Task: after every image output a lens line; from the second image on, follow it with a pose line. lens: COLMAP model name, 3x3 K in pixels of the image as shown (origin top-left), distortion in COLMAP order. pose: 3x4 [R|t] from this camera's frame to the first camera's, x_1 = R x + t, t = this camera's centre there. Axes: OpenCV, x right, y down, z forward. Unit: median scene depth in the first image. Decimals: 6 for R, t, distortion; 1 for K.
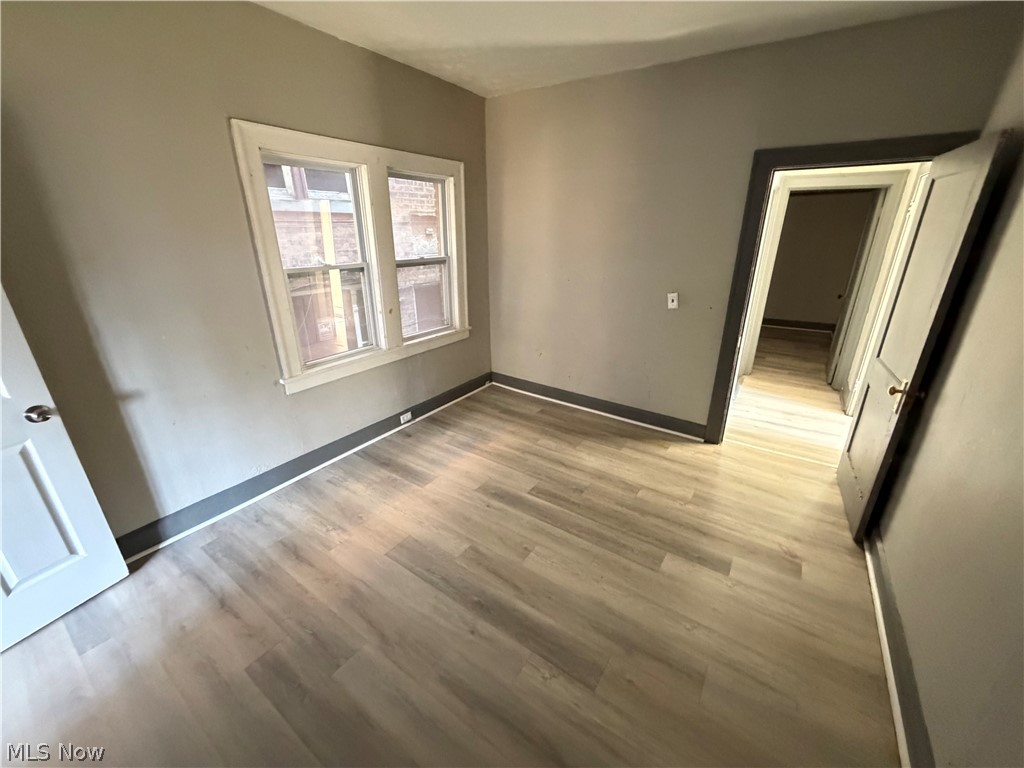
lens RADIAL K [[407.3, 0, 512.0], [0, 407.3, 384.0], [0, 0, 1]] dist [0.001800, 0.000238]
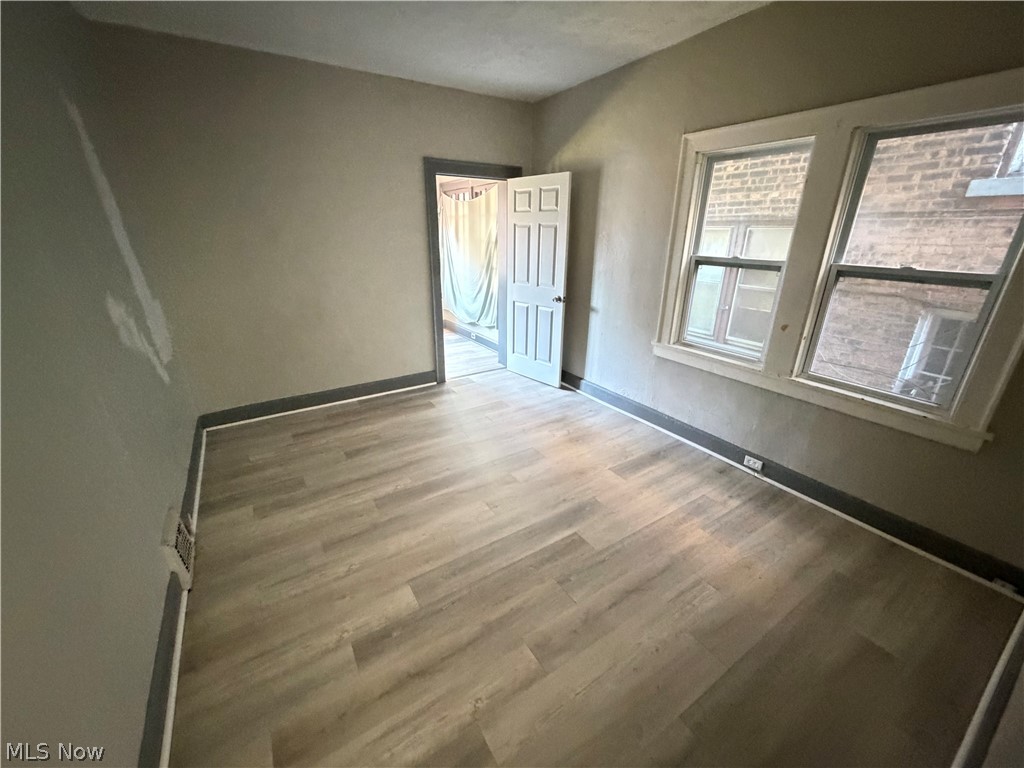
lens RADIAL K [[407.3, 0, 512.0], [0, 407.3, 384.0], [0, 0, 1]] dist [0.001800, 0.000238]
pose [[-0.388304, 0.336277, -0.857985, 0.598781], [-0.326129, 0.820643, 0.469239, -0.286452], [0.861893, 0.462021, -0.208989, 0.775879]]
